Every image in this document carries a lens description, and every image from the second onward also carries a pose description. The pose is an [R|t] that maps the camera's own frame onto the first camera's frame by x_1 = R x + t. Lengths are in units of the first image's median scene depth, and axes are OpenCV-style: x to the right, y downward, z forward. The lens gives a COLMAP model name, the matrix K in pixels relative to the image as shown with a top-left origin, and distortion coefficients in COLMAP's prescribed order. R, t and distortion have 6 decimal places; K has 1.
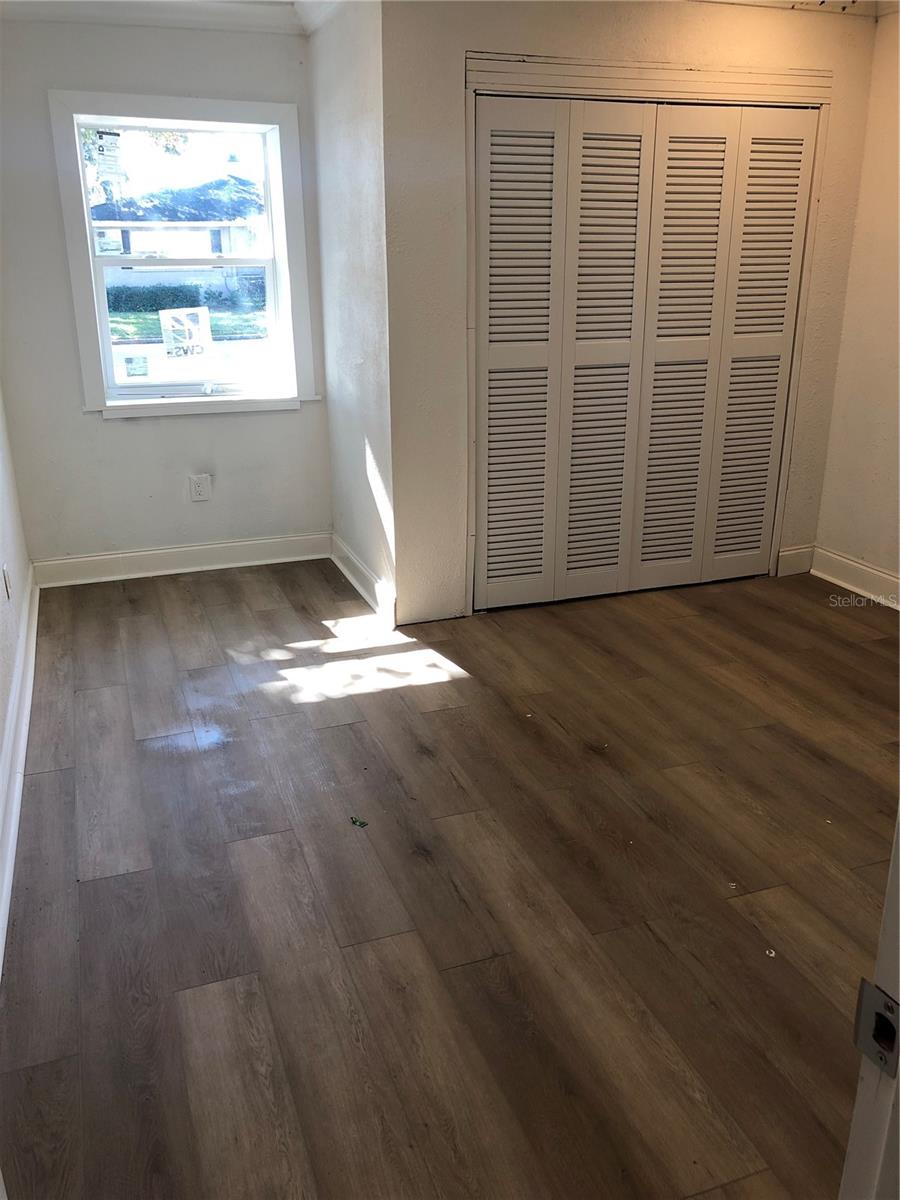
lens RADIAL K [[981.8, 0, 453.8], [0, 981.8, 600.0], [0, 0, 1]] dist [0.065143, -0.053111]
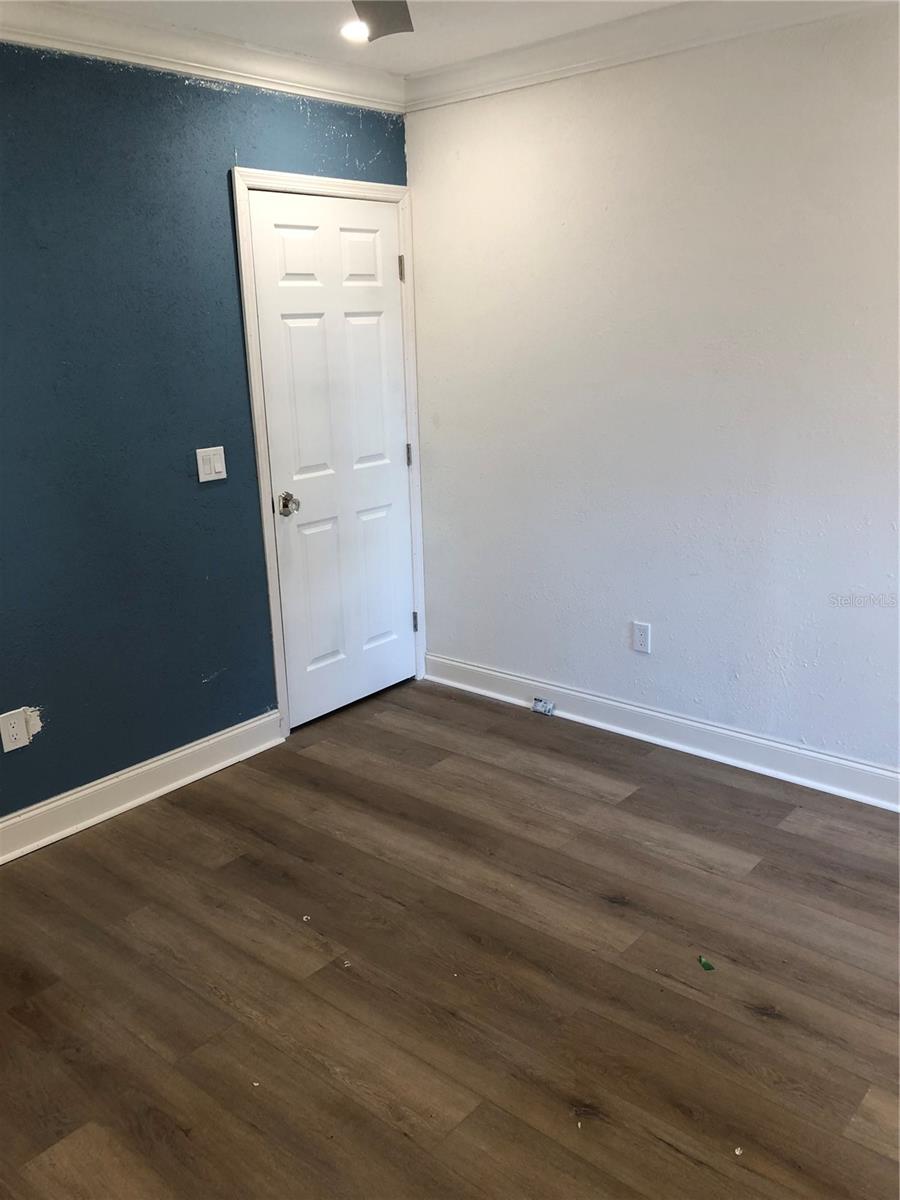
lens RADIAL K [[981.8, 0, 438.0], [0, 981.8, 598.5], [0, 0, 1]] dist [0.065143, -0.053111]
pose [[-0.879592, 0.158964, -0.448384, 0.625943], [-0.122906, 0.834589, 0.536988, -0.629967], [0.459578, 0.527439, -0.714560, 1.642434]]
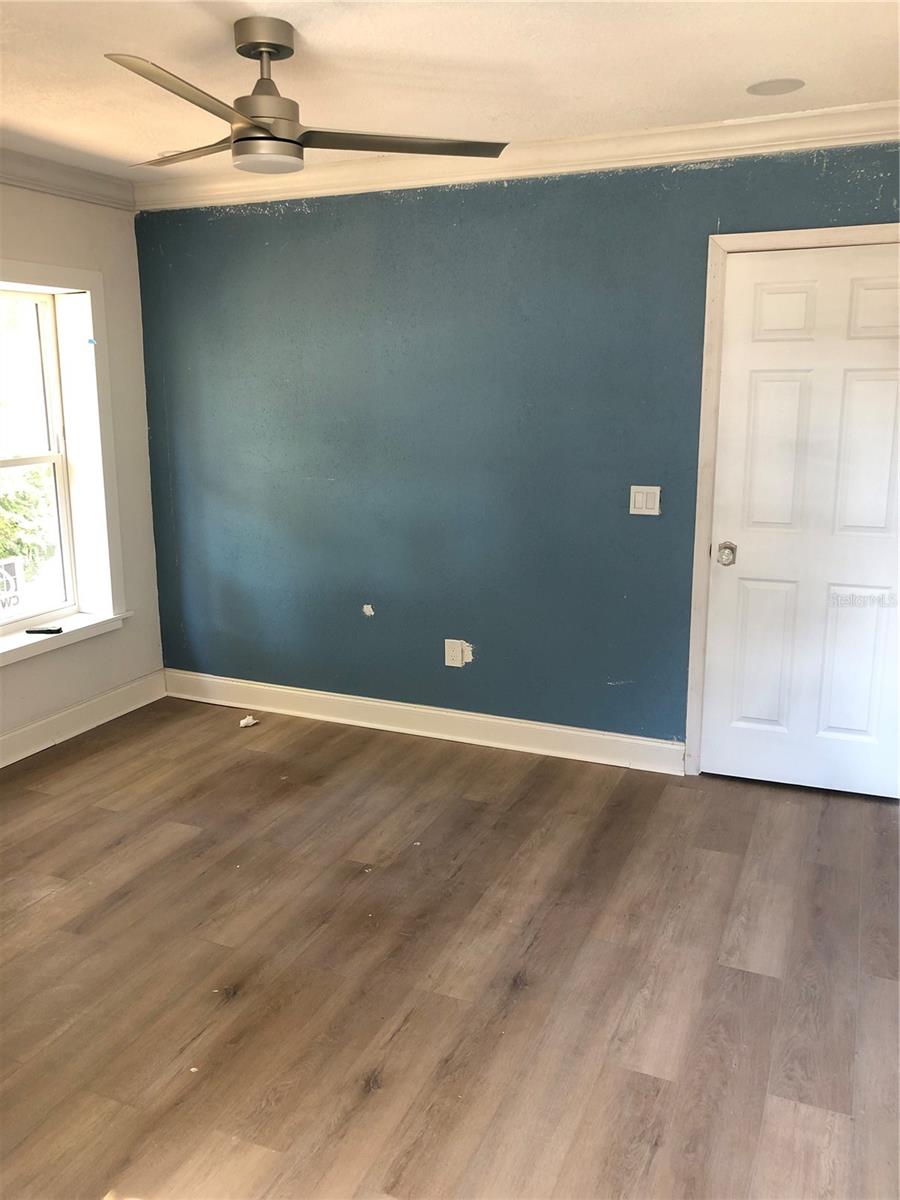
lens RADIAL K [[981.8, 0, 441.8], [0, 981.8, 600.2], [0, 0, 1]] dist [0.065143, -0.053111]
pose [[-0.717559, -0.147086, 0.680790, -0.683606], [0.235368, 0.868737, 0.435773, -0.622842], [-0.655523, 0.472929, -0.588750, 1.609478]]
